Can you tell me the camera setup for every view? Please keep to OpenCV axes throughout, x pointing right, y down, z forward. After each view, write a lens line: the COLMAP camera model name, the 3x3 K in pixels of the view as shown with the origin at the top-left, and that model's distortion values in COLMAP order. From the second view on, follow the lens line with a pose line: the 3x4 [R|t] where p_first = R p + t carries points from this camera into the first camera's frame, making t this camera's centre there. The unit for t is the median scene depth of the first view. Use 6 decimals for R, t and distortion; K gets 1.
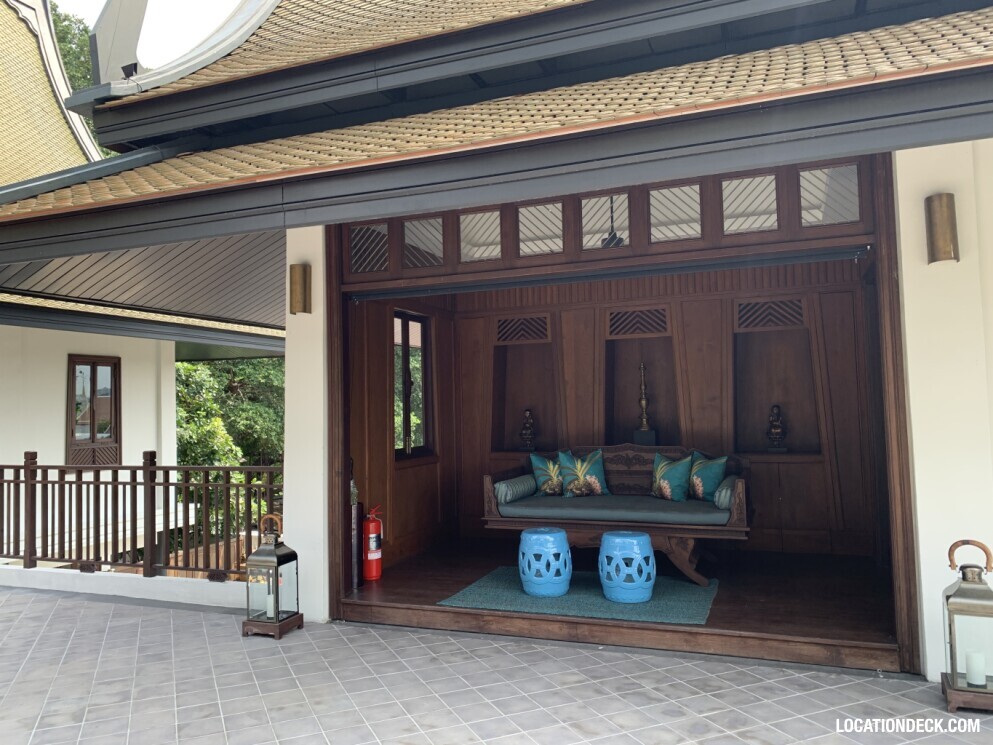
lens RADIAL K [[764.2, 0, 490.4], [0, 764.2, 364.1], [0, 0, 1]] dist [0.097240, -0.123441]
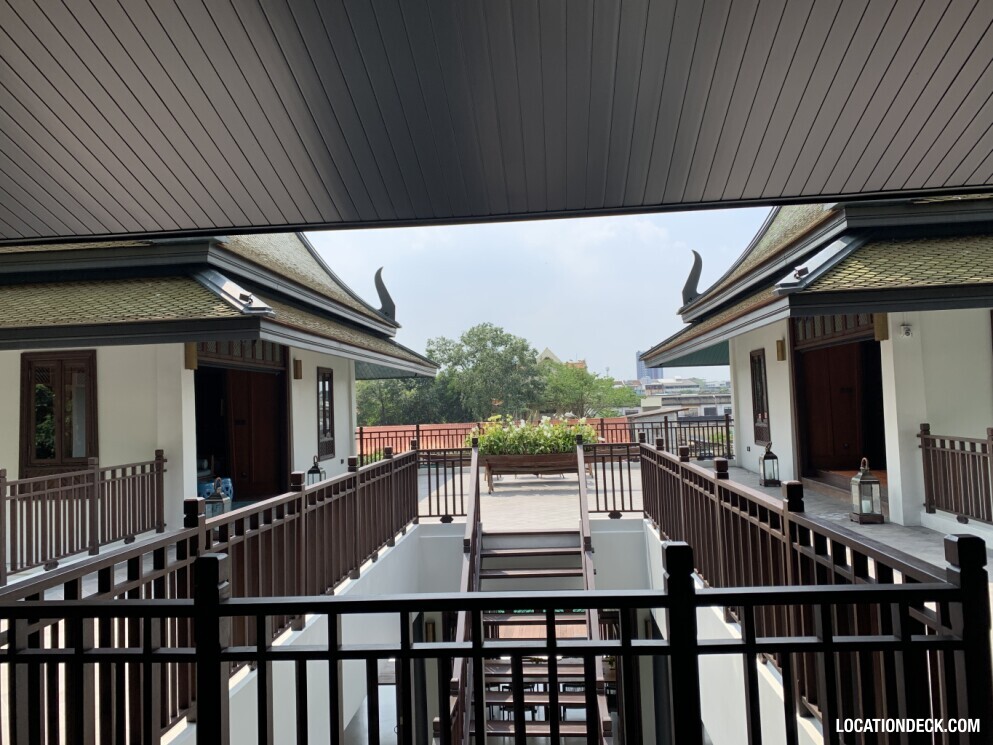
lens RADIAL K [[764.2, 0, 490.4], [0, 764.2, 364.1], [0, 0, 1]] dist [0.097240, -0.123441]
pose [[-0.303754, 0.081621, 0.949248, -0.207008], [-0.003523, 0.996221, -0.086787, 0.007283], [-0.952744, -0.029706, -0.302318, 0.083350]]
